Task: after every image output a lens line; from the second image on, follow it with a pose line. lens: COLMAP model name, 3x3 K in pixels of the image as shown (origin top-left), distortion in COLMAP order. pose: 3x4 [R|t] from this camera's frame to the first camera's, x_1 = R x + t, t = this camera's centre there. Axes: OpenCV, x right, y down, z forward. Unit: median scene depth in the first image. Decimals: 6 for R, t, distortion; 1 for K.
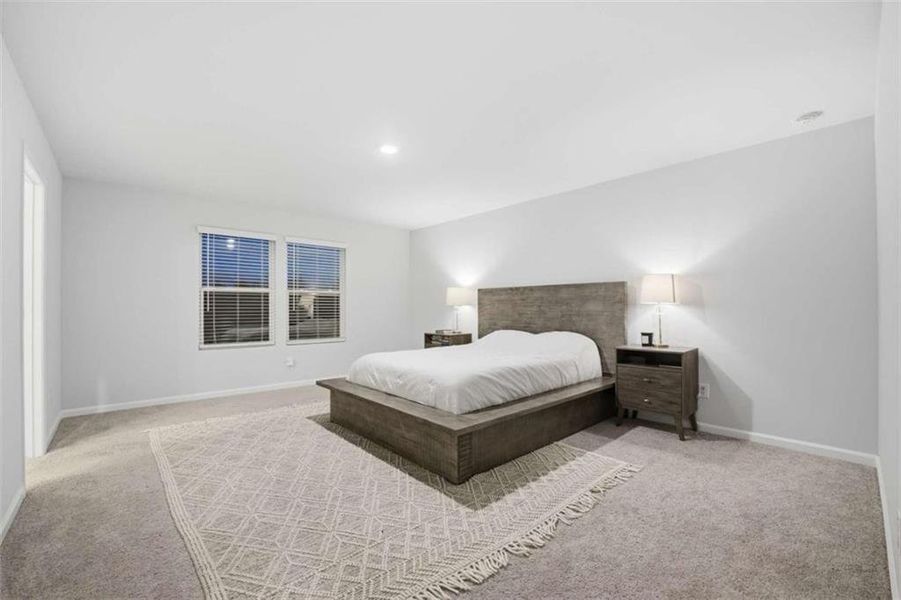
lens RADIAL K [[376.3, 0, 443.1], [0, 376.3, 300.0], [0, 0, 1]] dist [-0.018476, -0.000021]
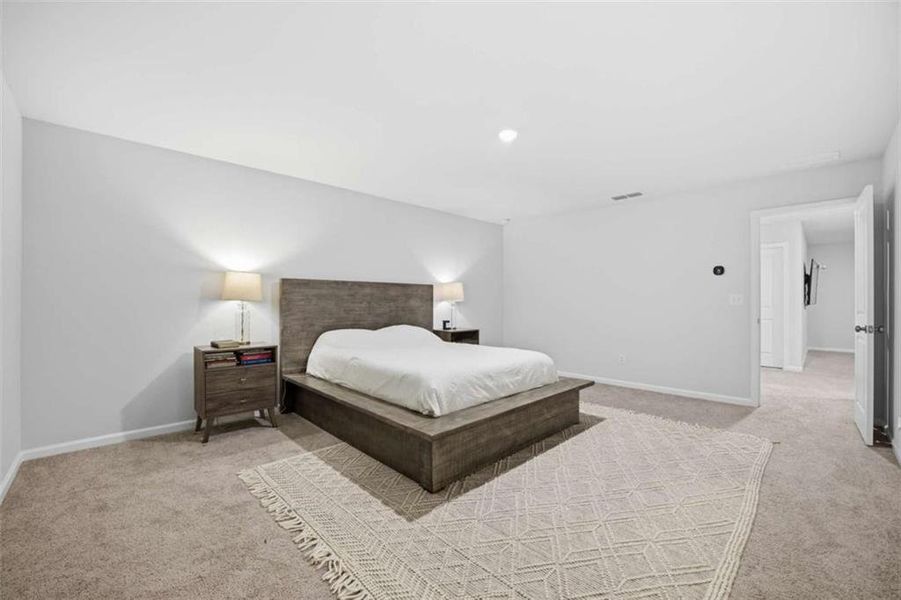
lens RADIAL K [[376.3, 0, 453.1], [0, 376.3, 304.5], [0, 0, 1]] dist [-0.018476, -0.000021]
pose [[-0.057137, -0.002073, 0.998364, -0.829731], [-0.015307, 0.999882, 0.001200, 0.018763], [-0.998249, -0.015213, -0.057162, 0.931620]]
